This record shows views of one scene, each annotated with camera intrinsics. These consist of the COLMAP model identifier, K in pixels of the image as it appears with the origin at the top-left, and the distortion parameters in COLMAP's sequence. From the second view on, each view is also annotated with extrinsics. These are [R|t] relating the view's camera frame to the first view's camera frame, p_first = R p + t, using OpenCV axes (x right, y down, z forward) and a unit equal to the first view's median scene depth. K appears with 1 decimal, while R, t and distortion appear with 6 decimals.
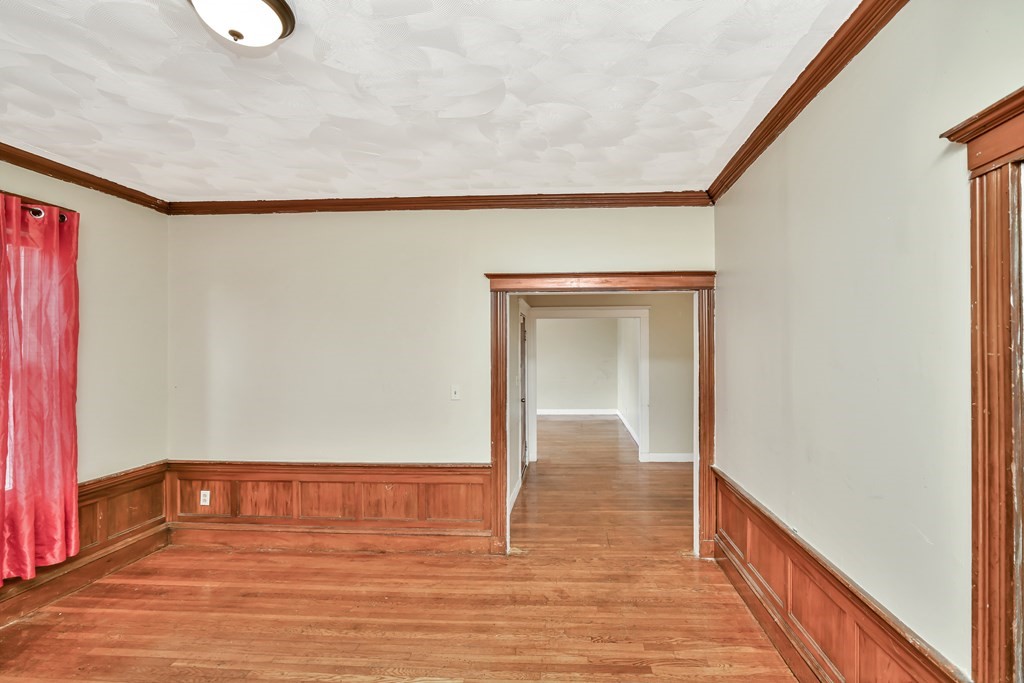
lens RADIAL K [[461.8, 0, 549.4], [0, 461.8, 348.2], [0, 0, 1]] dist [-0.012640, 0.002886]
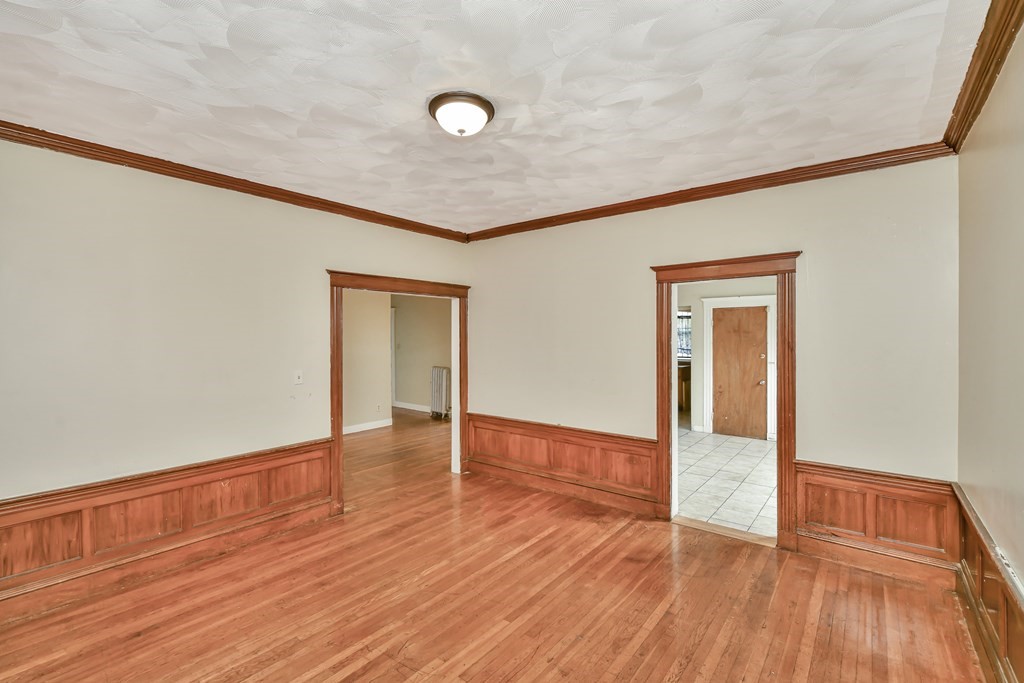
lens RADIAL K [[461.8, 0, 505.8], [0, 461.8, 341.1], [0, 0, 1]] dist [-0.012640, 0.002886]
pose [[0.591614, -0.010474, 0.806153, -0.778599], [0.000571, 0.999921, 0.012573, -0.000582], [-0.806221, -0.006978, 0.591573, -0.016133]]
